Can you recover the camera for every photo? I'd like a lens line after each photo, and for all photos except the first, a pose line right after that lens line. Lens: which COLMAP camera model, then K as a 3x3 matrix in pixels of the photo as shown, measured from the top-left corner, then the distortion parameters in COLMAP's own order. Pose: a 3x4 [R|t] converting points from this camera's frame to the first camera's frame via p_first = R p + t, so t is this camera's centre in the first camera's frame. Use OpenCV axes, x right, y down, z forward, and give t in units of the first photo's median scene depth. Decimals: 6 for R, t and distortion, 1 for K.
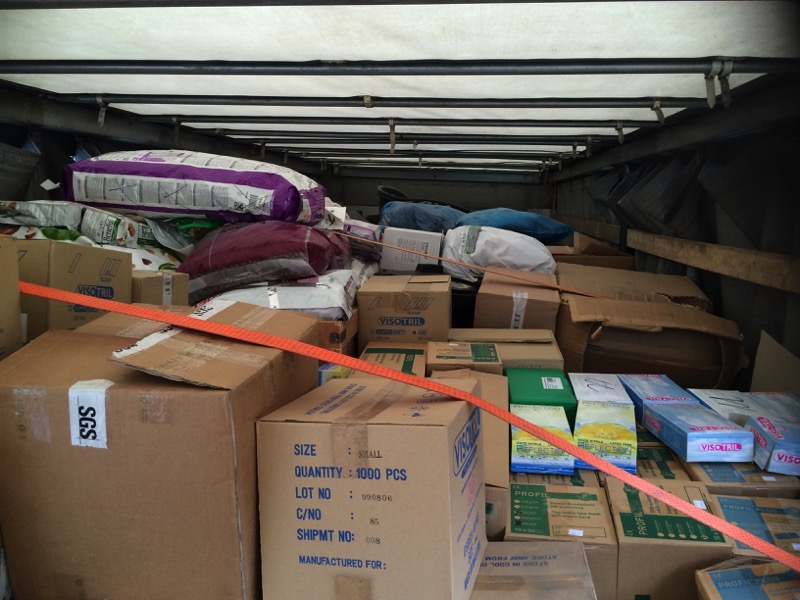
lens RADIAL K [[683.3, 0, 398.2], [0, 683.3, 296.6], [0, 0, 1]] dist [0.081604, -0.110041]
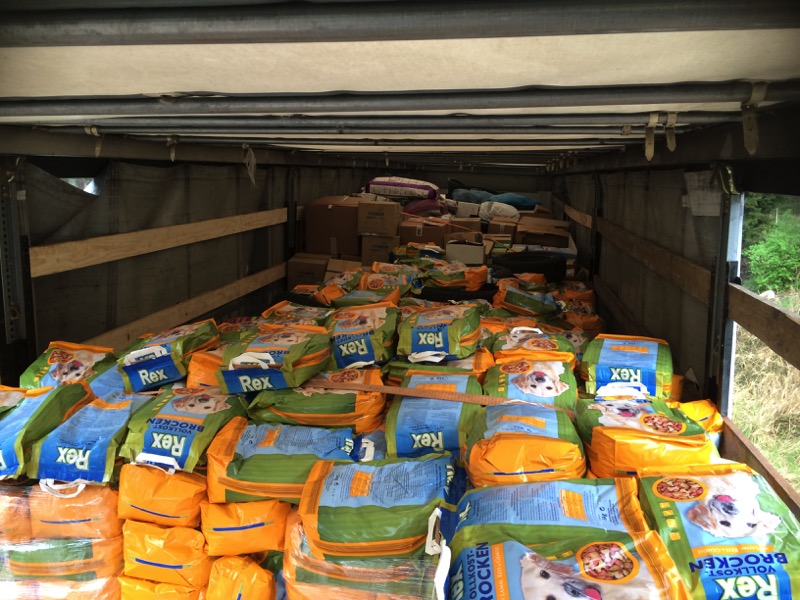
lens RADIAL K [[692.7, 0, 387.9], [0, 692.7, 299.9], [0, 0, 1]] dist [0.090521, -0.112064]
pose [[0.996303, 0.022574, -0.082894, -0.086458], [-0.019193, 0.998960, 0.041360, 0.260601], [0.083741, -0.039616, 0.995700, -2.582663]]
